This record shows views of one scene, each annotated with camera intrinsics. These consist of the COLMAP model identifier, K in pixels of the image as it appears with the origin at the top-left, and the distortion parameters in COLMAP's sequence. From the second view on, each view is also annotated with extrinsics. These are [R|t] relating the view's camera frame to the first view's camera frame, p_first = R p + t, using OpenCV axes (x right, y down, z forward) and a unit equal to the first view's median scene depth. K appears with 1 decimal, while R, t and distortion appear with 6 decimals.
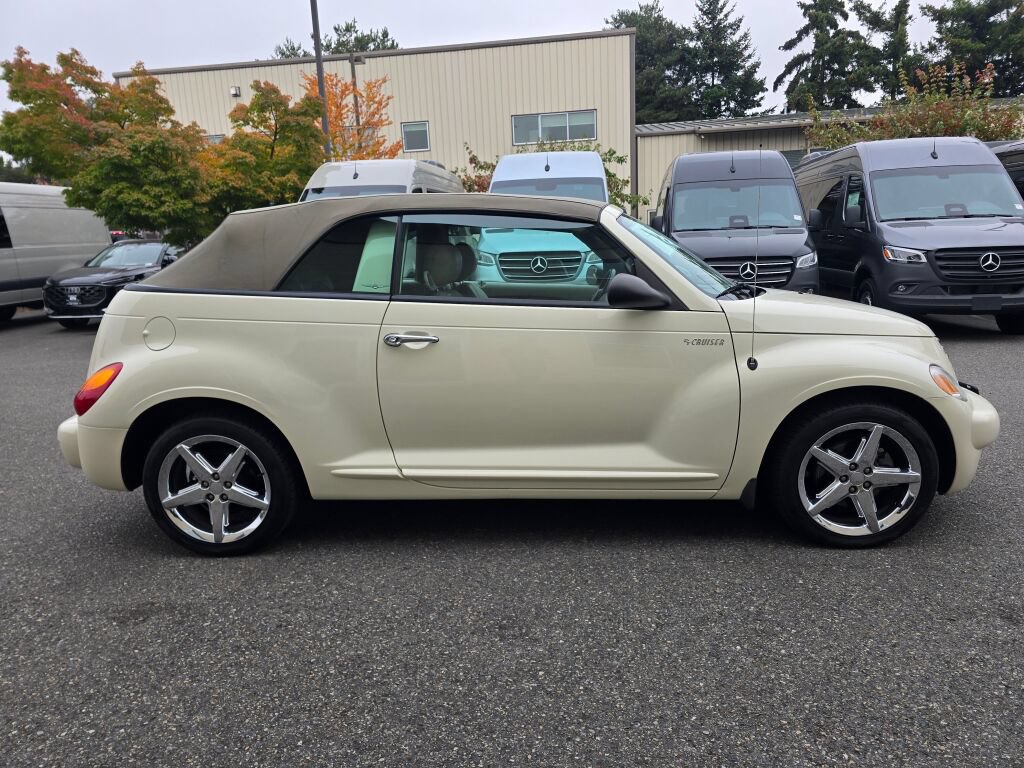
lens RADIAL K [[678.6, 0, 510.6], [0, 678.6, 356.4], [0, 0, 1]] dist [0.075941, -0.000972]
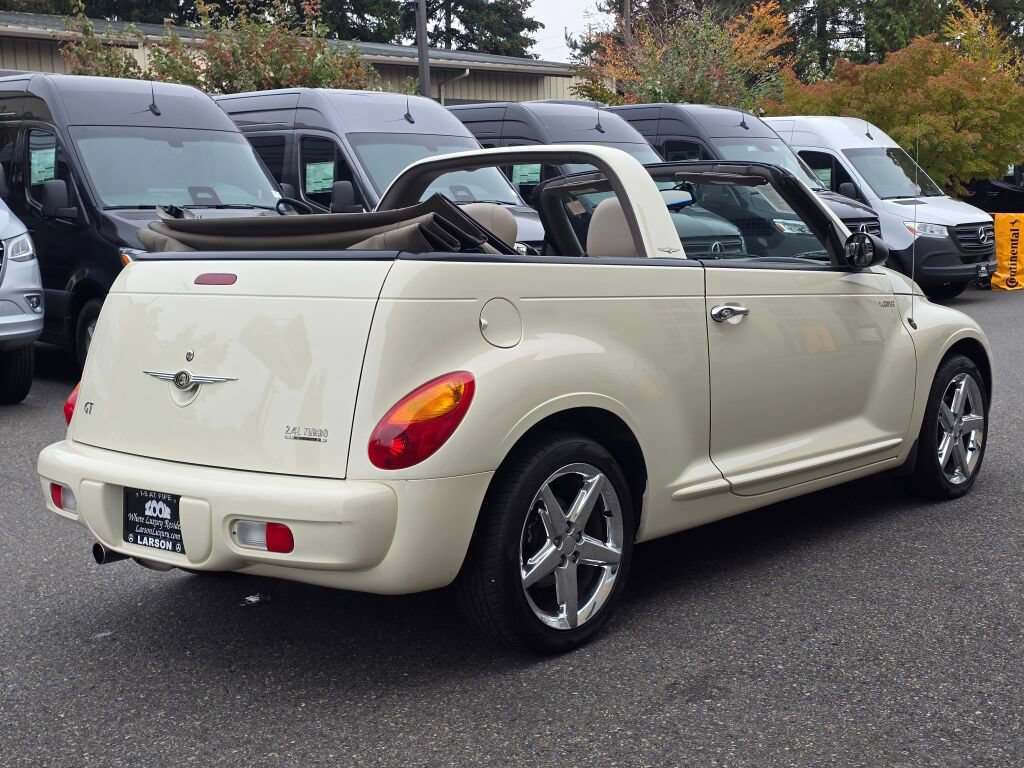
lens RADIAL K [[1383.5, 0, 508.5], [0, 1383.5, 331.0], [0, 0, 1]] dist [0.201552, -0.472505]
pose [[0.627239, -0.048417, 0.777320, -1.520260], [0.133291, 0.990014, -0.045891, 0.035780], [-0.767336, 0.132395, 0.627429, 0.151183]]
